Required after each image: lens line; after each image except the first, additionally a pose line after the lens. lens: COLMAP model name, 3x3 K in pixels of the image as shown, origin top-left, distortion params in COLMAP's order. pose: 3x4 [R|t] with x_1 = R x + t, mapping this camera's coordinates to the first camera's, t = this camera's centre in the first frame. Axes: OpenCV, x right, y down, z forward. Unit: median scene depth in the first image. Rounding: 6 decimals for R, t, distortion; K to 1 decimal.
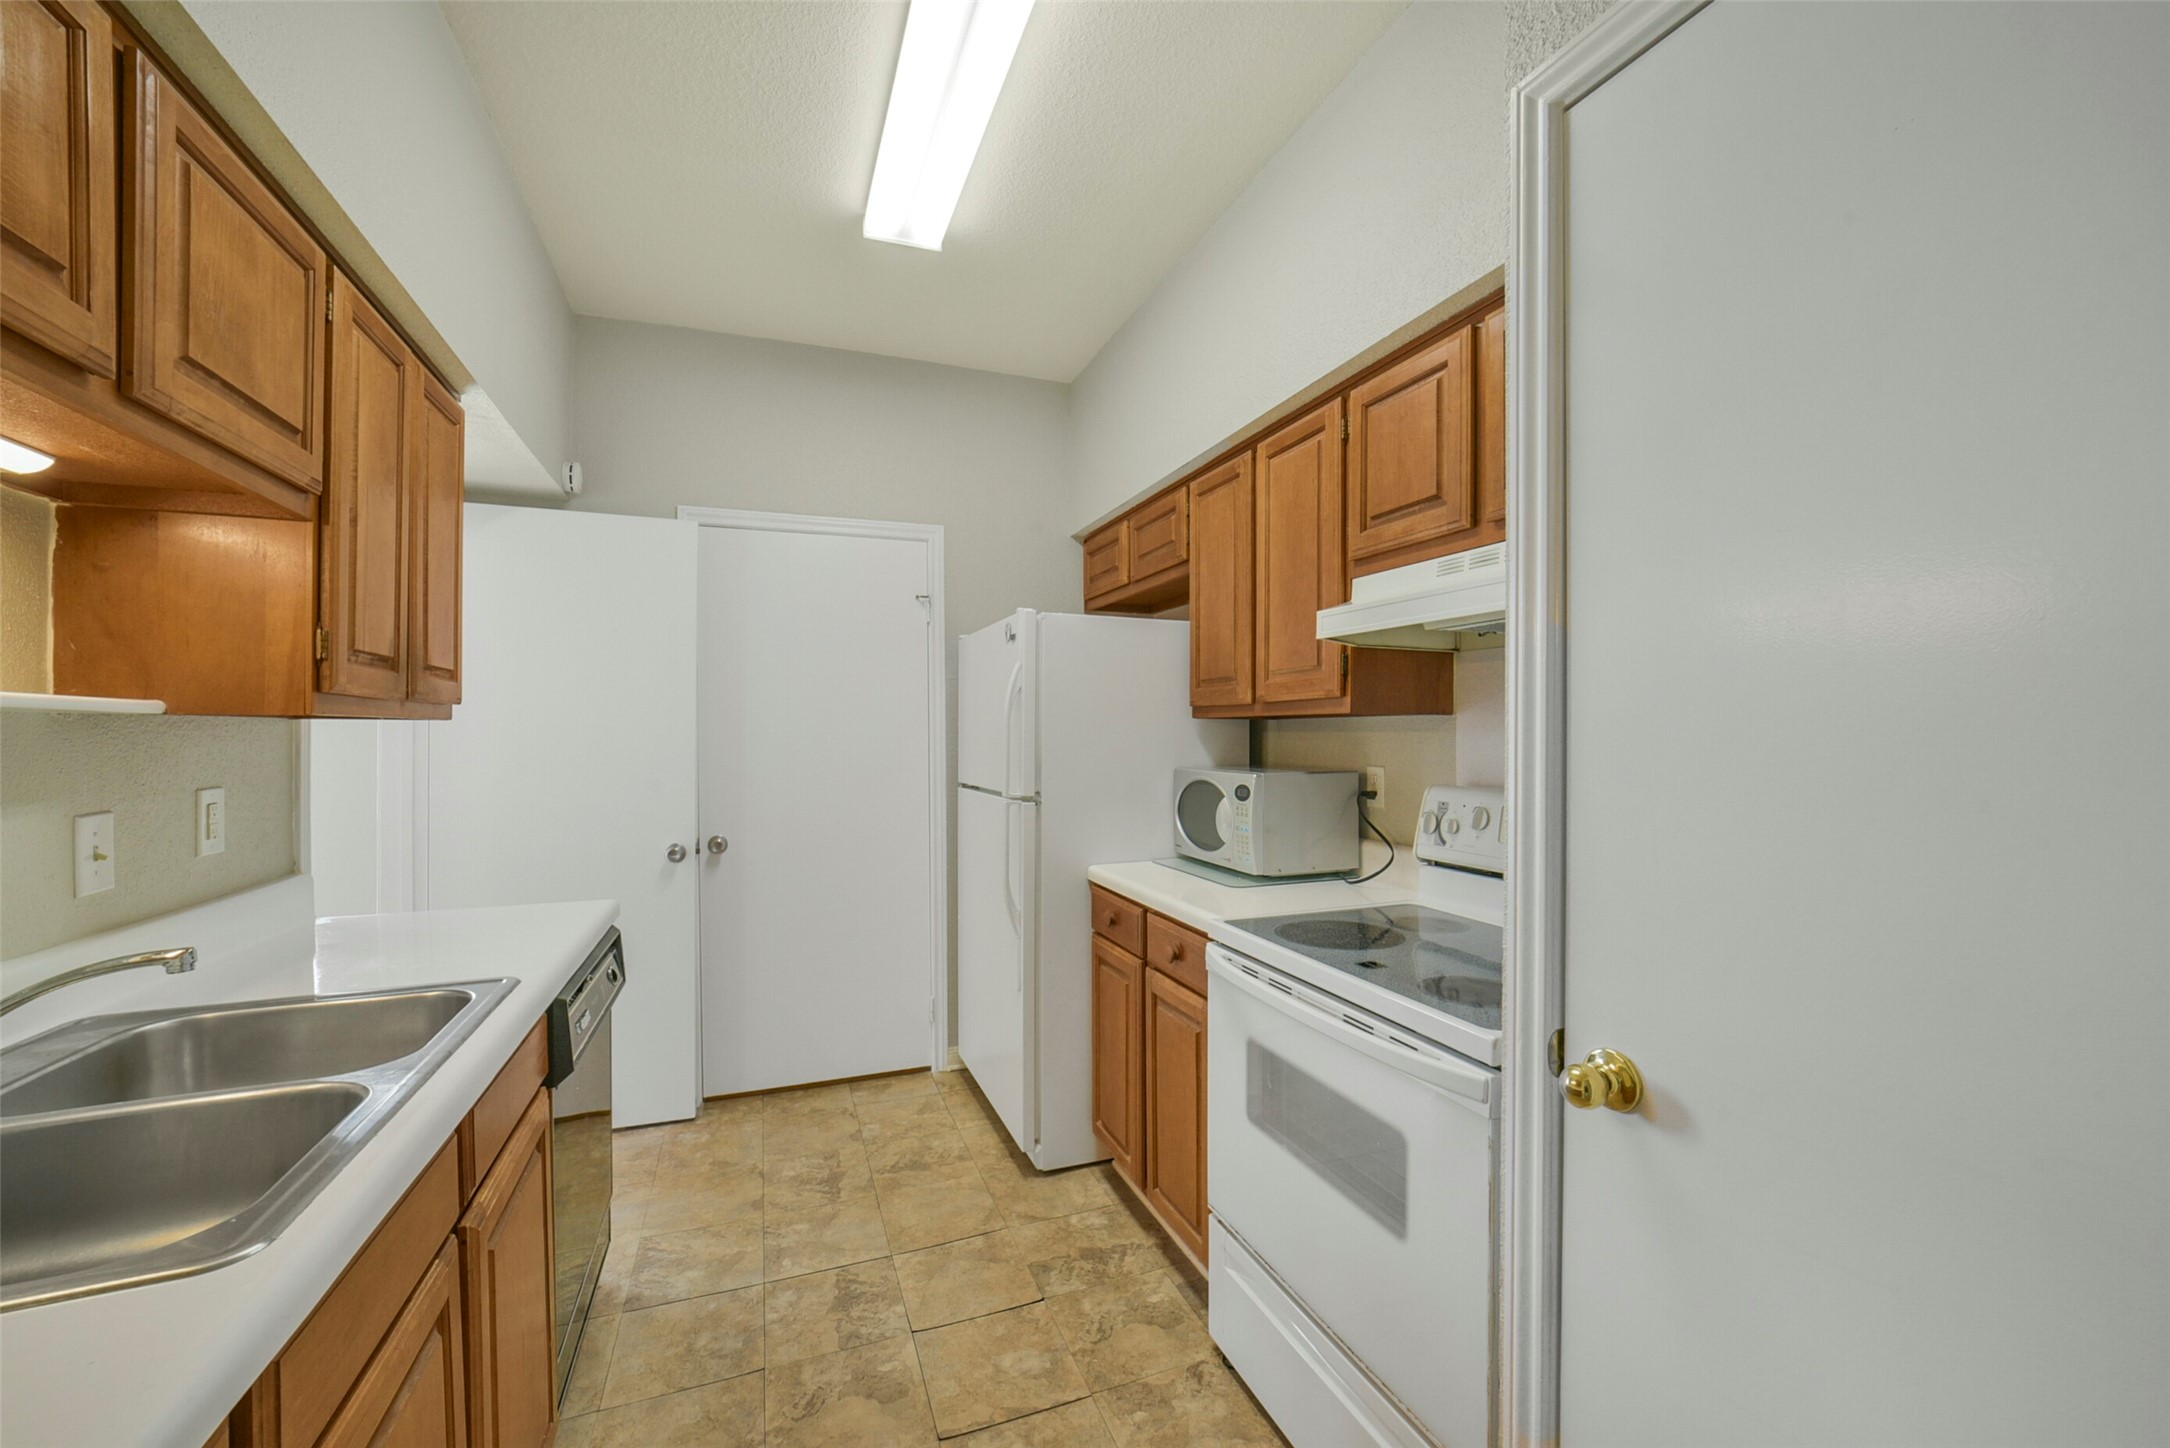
lens RADIAL K [[864.4, 0, 1085.2], [0, 864.4, 731.1], [0, 0, 1]] dist [-0.024710, 0.007847]
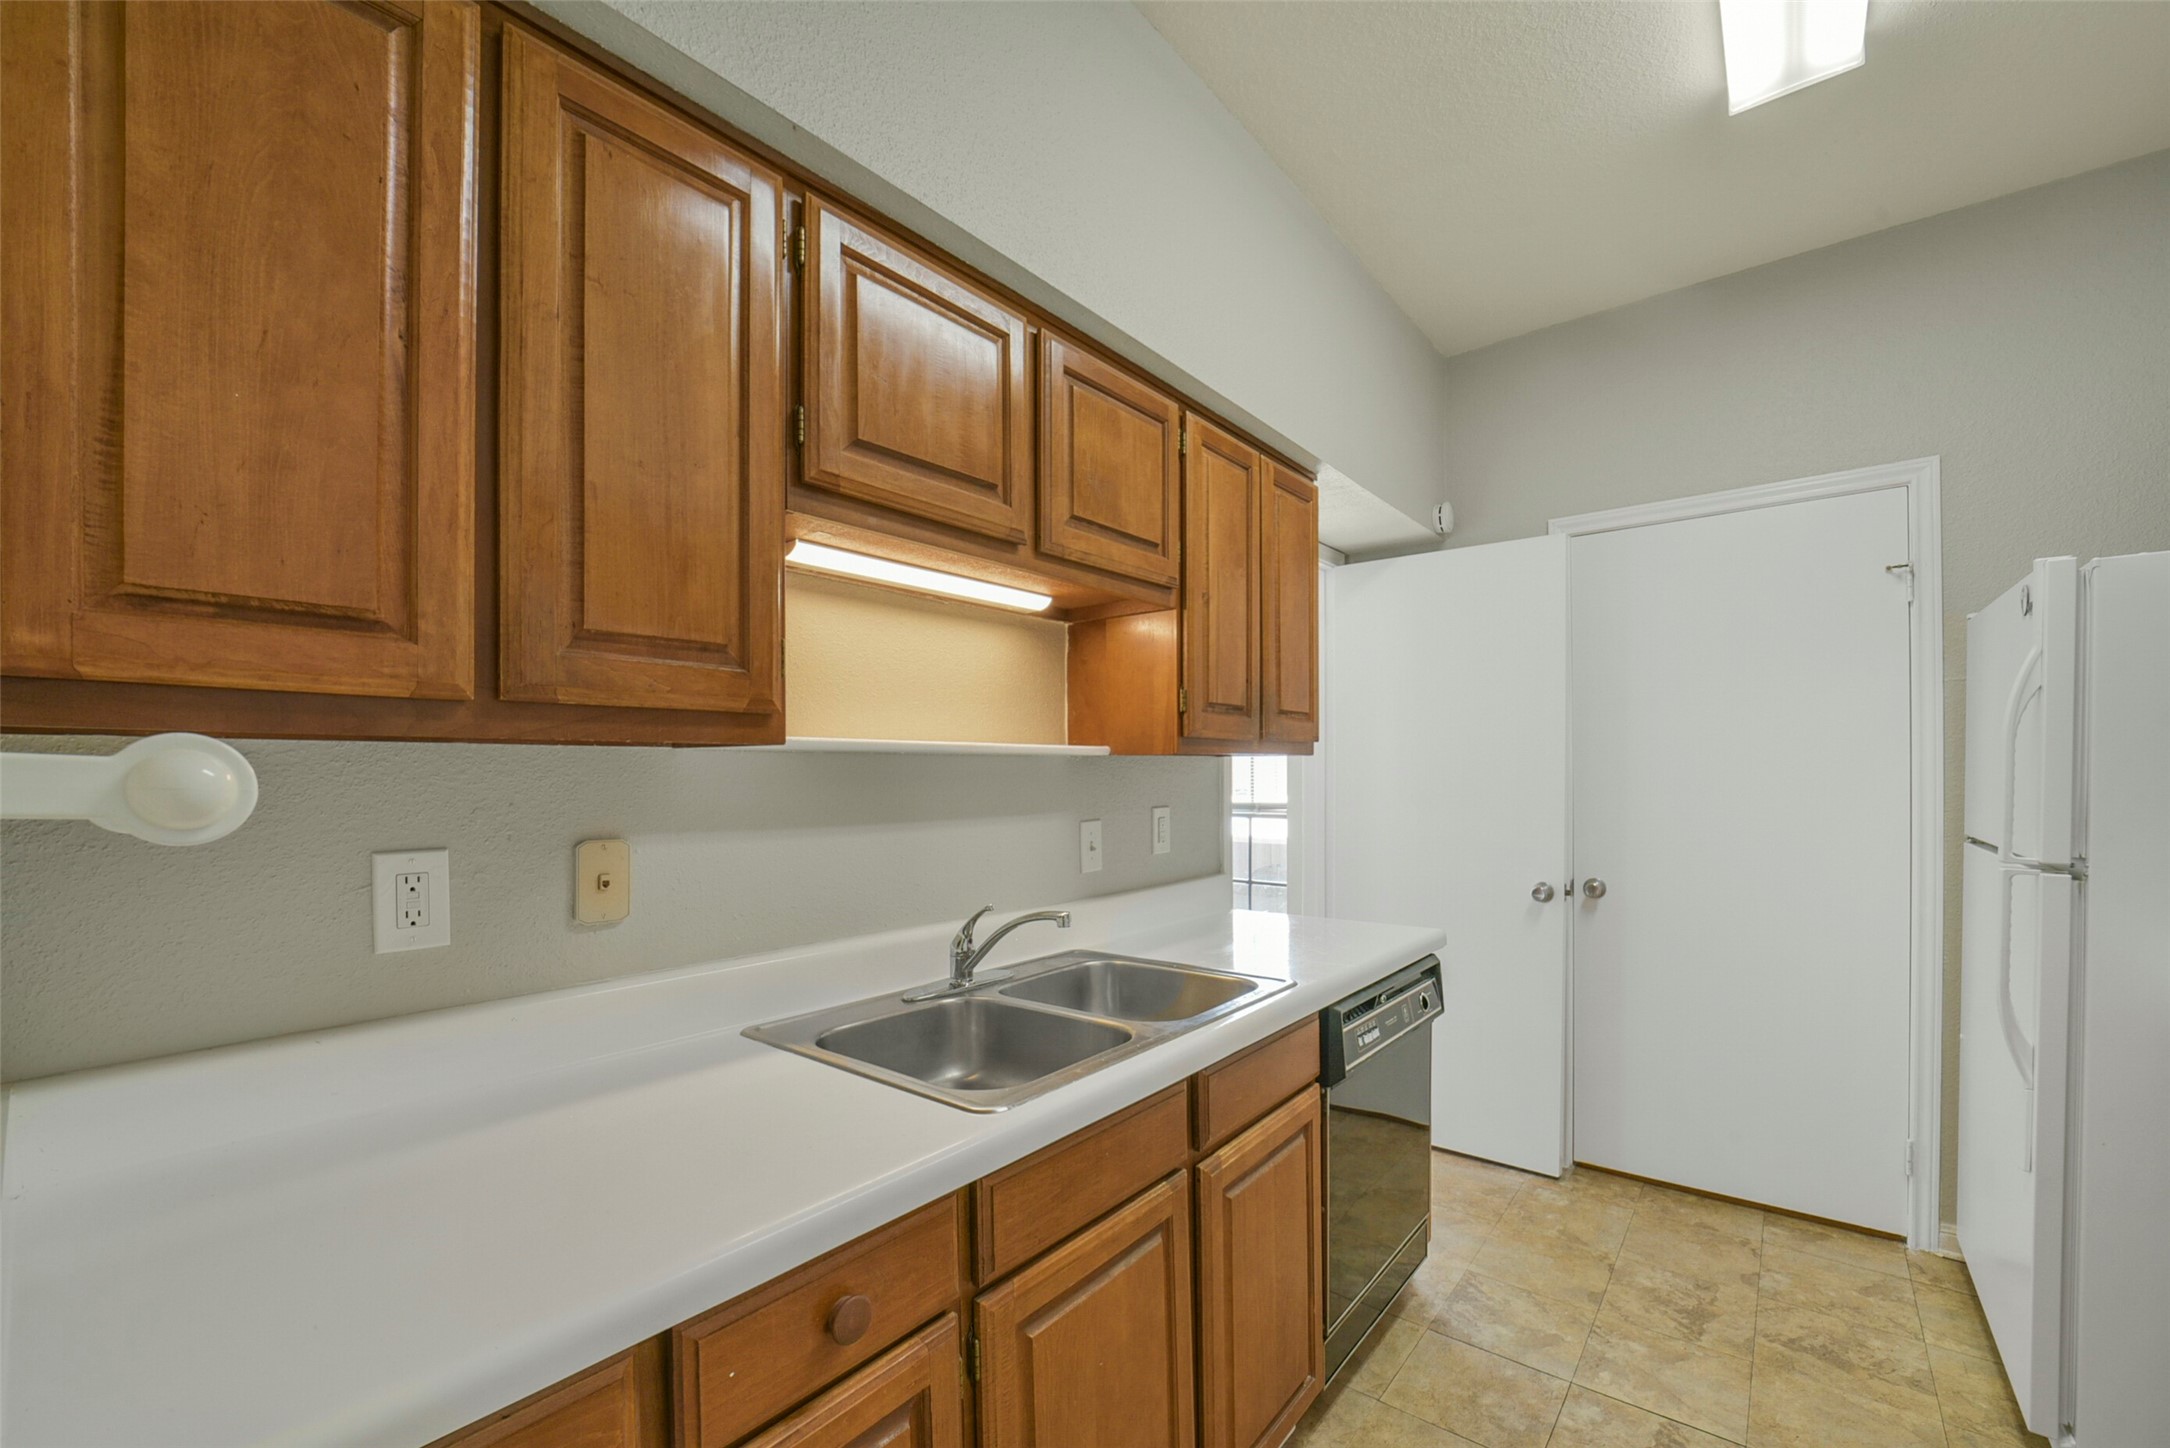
lens RADIAL K [[889.1, 0, 1080.0], [0, 889.1, 784.4], [0, 0, 1]] dist [-0.029307, 0.008624]
pose [[0.497537, 0.012234, -0.867356, 0.151418], [0.010041, 0.999752, 0.019862, -0.000364], [0.867385, -0.018591, 0.497291, 0.114470]]
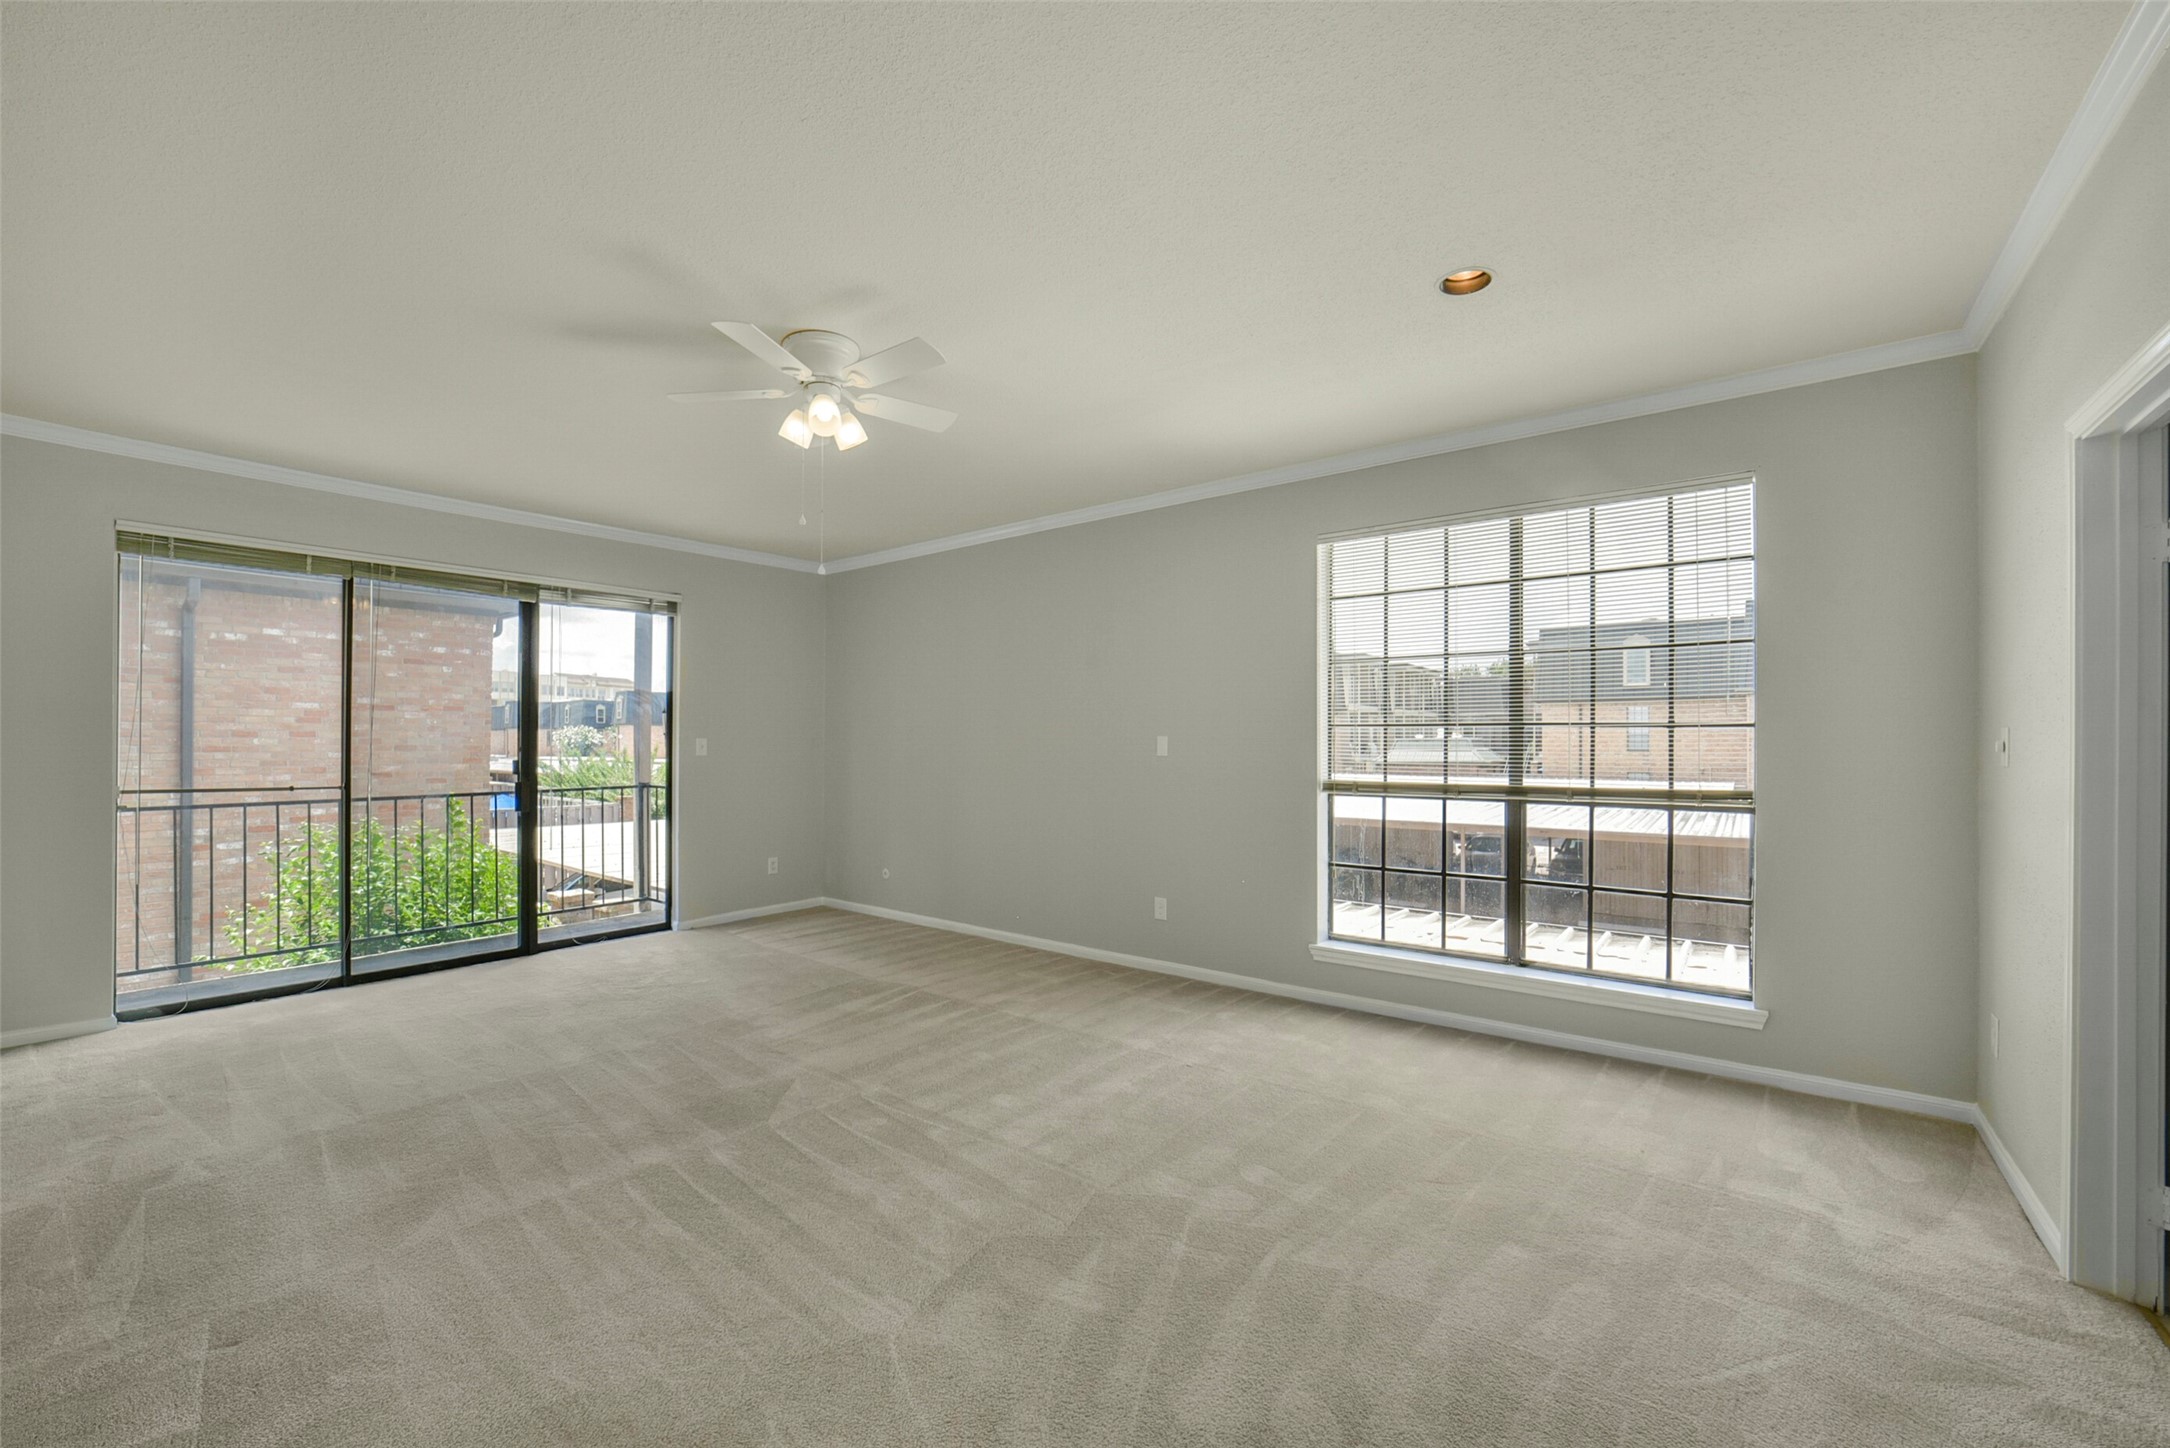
lens RADIAL K [[862.6, 0, 1084.0], [0, 862.6, 740.8], [0, 0, 1]] dist [-0.025945, 0.000122]
pose [[0.524111, 0.000216, -0.851650, -0.869167], [-0.002943, 0.999994, -0.001558, 0.006887], [0.851645, 0.003323, 0.524109, -0.248368]]
